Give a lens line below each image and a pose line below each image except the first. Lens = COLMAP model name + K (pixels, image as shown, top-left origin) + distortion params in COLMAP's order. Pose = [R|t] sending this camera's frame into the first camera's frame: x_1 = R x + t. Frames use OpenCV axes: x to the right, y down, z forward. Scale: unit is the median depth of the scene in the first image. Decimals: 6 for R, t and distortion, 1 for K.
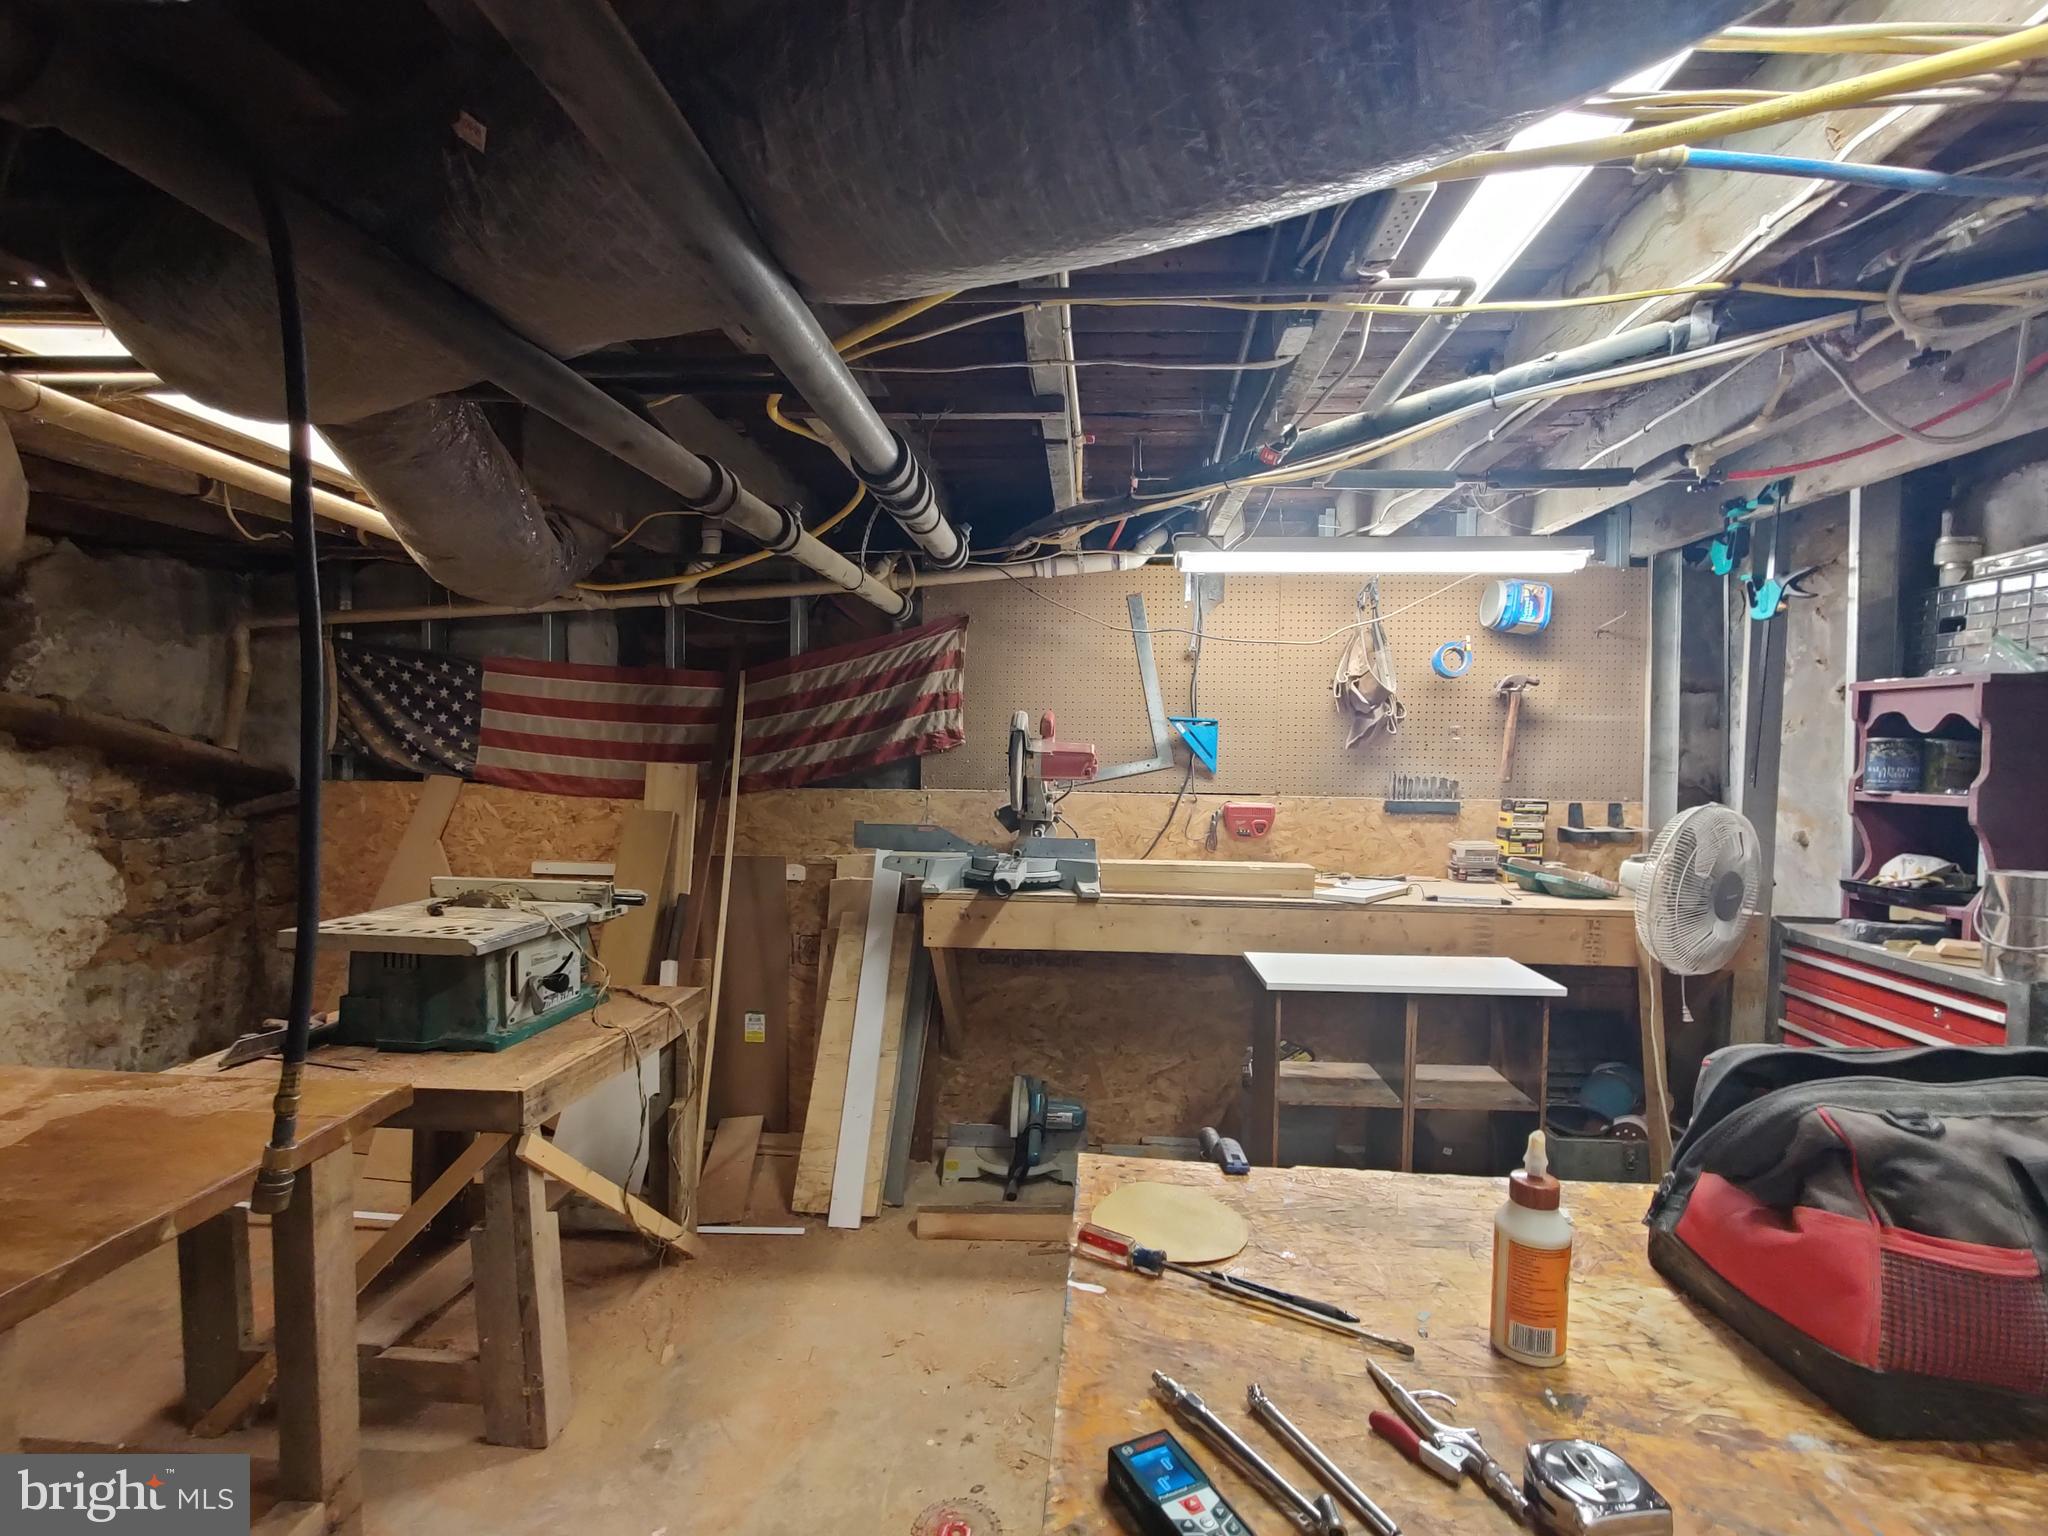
lens RADIAL K [[961.0, 0, 1032.5], [0, 961.0, 773.6], [0, 0, 1]] dist [0.001389, -0.001763]
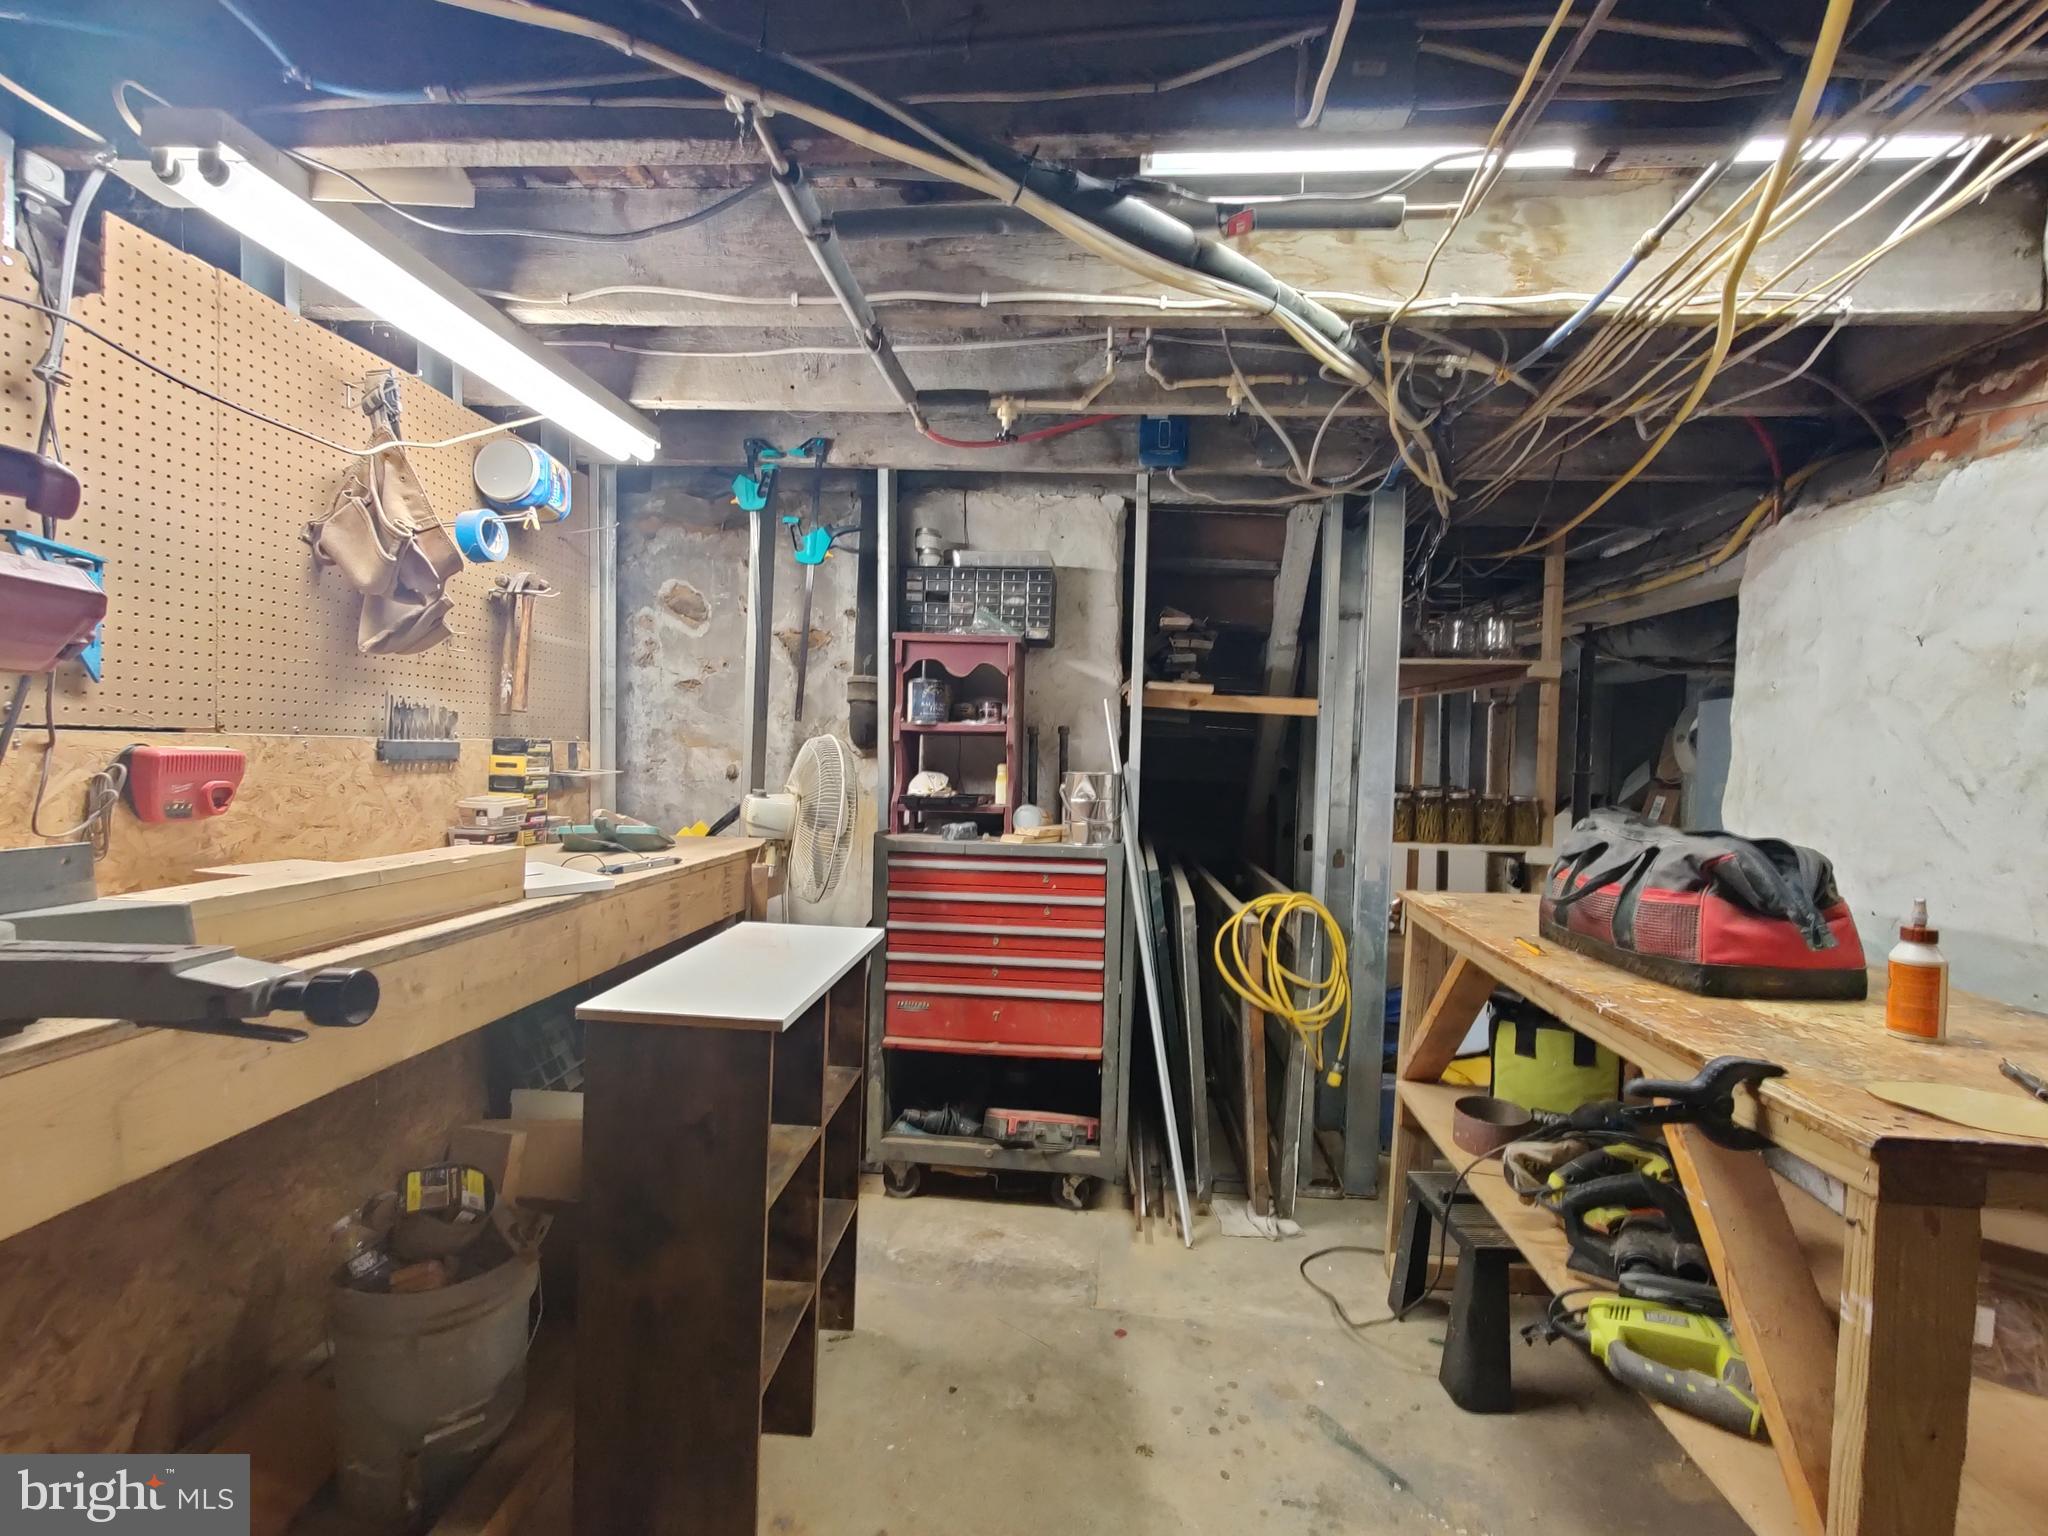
lens RADIAL K [[961.0, 0, 1032.5], [0, 961.0, 773.6], [0, 0, 1]] dist [0.001389, -0.001763]
pose [[0.017647, -0.037658, 0.999135, -0.243982], [0.000972, 0.999291, 0.037646, 0.026013], [-0.999844, 0.000307, 0.017671, 0.565614]]
